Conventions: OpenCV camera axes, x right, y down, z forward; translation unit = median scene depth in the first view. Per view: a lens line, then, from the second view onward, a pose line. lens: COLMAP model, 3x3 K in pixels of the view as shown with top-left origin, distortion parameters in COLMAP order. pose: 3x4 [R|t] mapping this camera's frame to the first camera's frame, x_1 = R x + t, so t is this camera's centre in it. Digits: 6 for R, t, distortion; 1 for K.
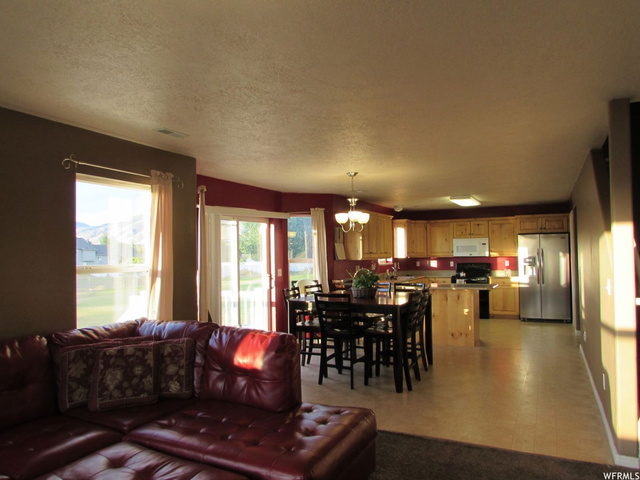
lens RADIAL K [[455.1, 0, 320.0], [0, 455.1, 240.0], [0, 0, 1]] dist [-0.011104, 0.001431]
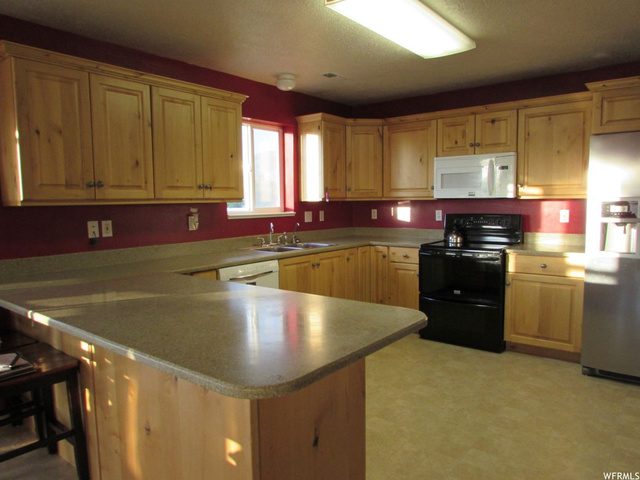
lens RADIAL K [[455.1, 0, 320.0], [0, 455.1, 240.0], [0, 0, 1]] dist [-0.011104, 0.001431]
pose [[0.981265, 0.020144, -0.191605, 0.277214], [0.002885, 0.992871, 0.119157, 0.023999], [0.192639, -0.117477, 0.974212, 0.564145]]
